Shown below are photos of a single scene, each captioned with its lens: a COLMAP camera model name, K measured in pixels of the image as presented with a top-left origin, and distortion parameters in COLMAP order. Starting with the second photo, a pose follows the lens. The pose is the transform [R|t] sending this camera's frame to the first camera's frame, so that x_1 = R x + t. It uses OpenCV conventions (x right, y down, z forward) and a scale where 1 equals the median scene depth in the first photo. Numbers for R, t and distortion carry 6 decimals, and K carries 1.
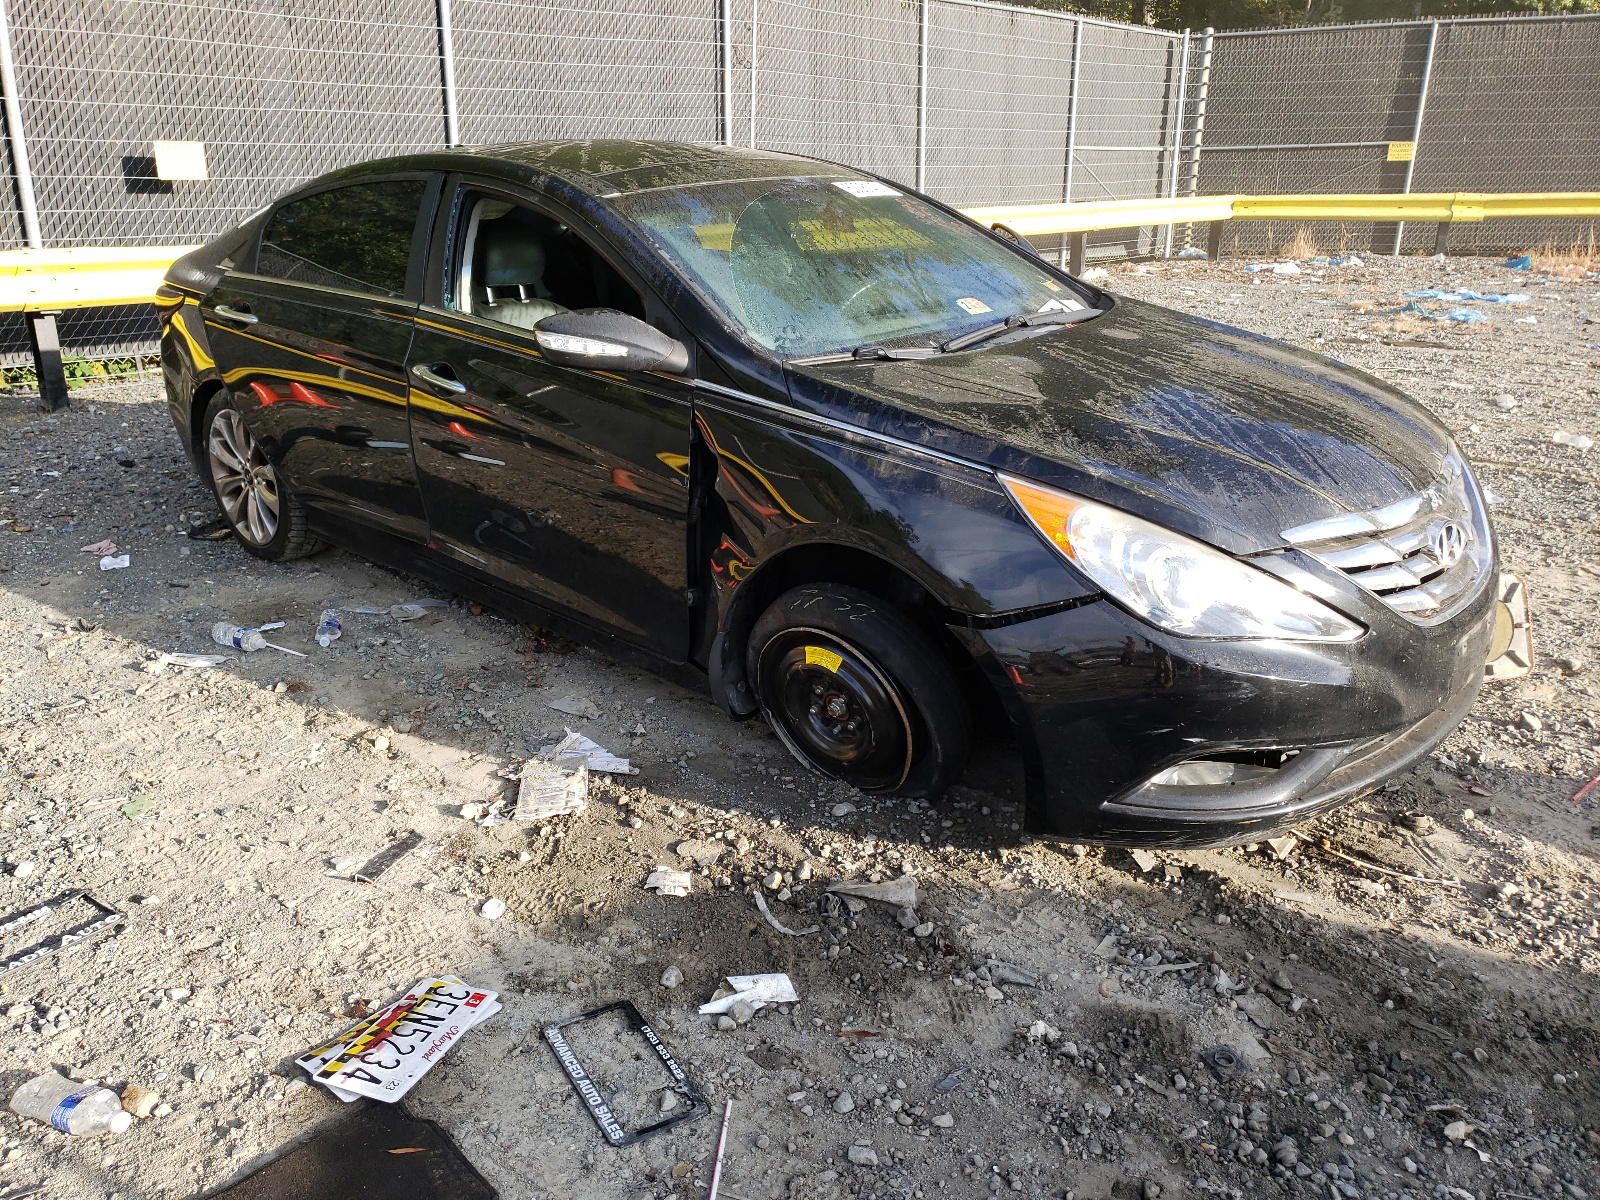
lens RADIAL K [[1328.3, 0, 731.7], [0, 1328.3, 644.6], [0, 0, 1]] dist [0.008365, 0.019221]
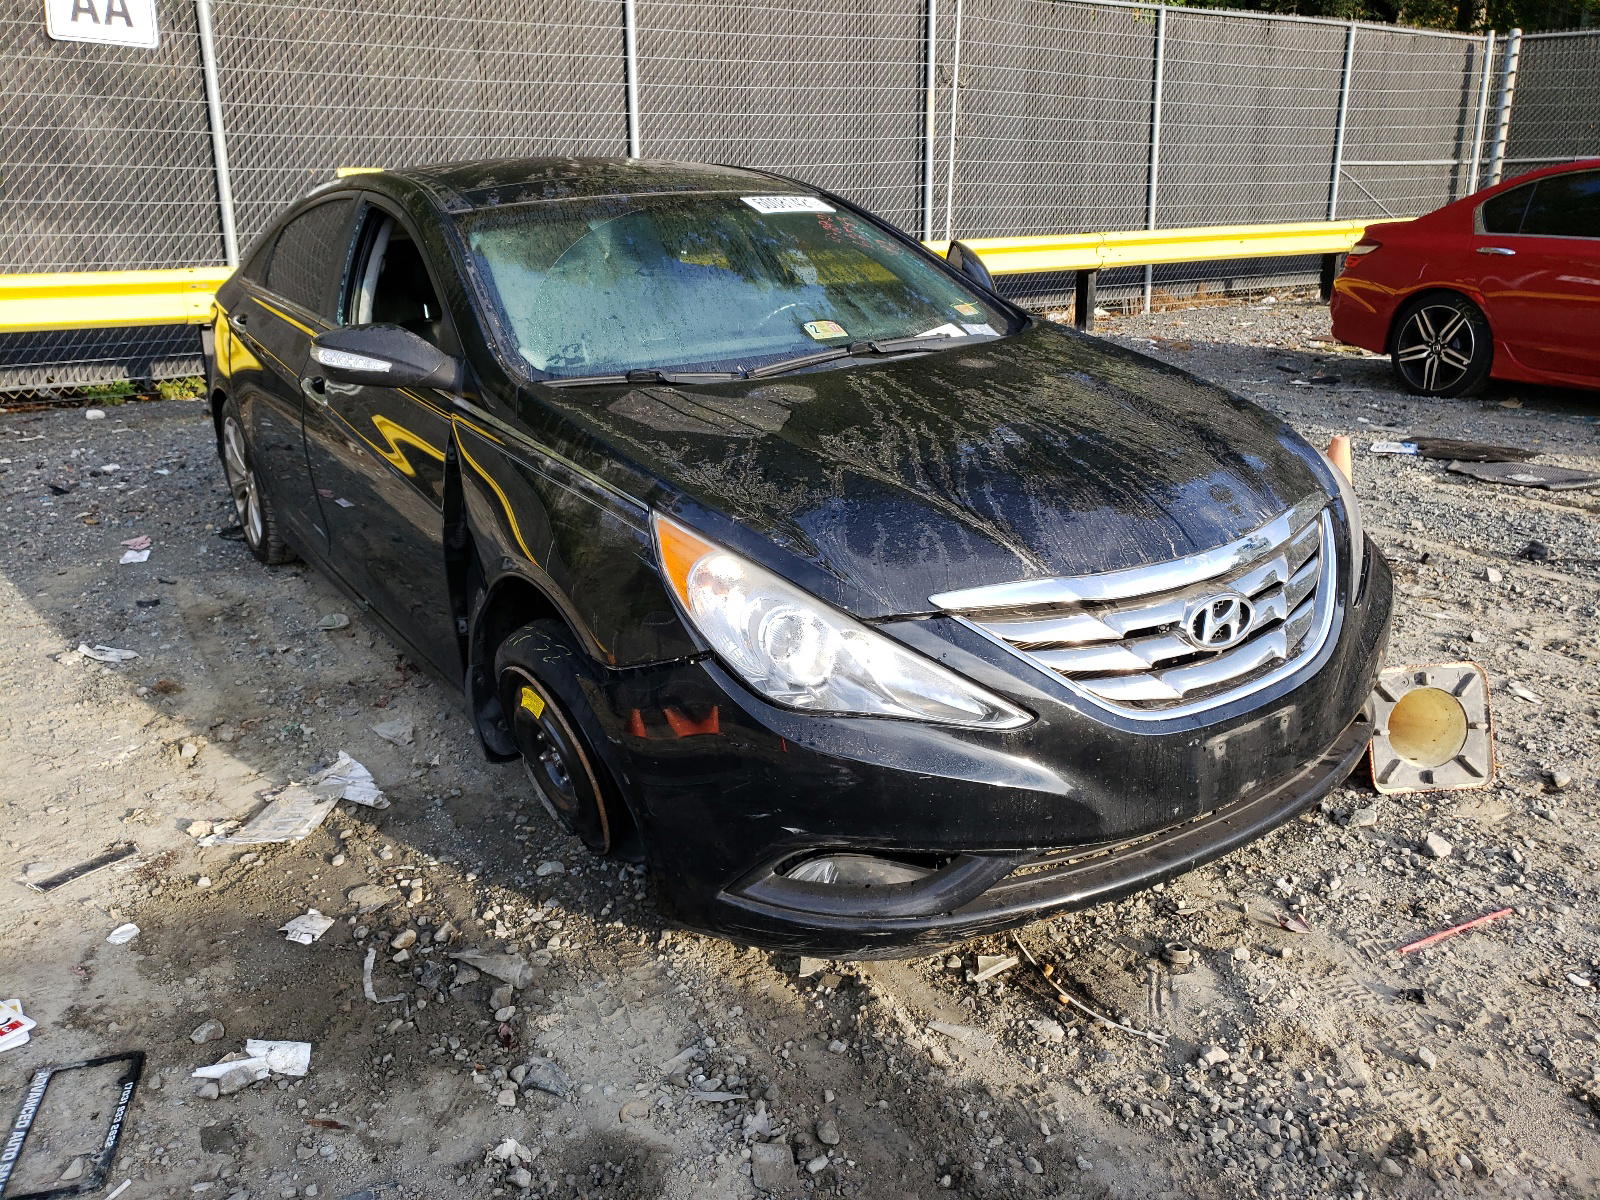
lens RADIAL K [[1328.3, 0, 800.4], [0, 1328.3, 603.6], [0, 0, 1]] dist [0.008365, 0.019221]
pose [[0.971995, 0.060453, -0.227091, 0.417049], [-0.070516, 0.996844, -0.036456, -0.033738], [0.224170, 0.051448, 0.973191, 0.124832]]
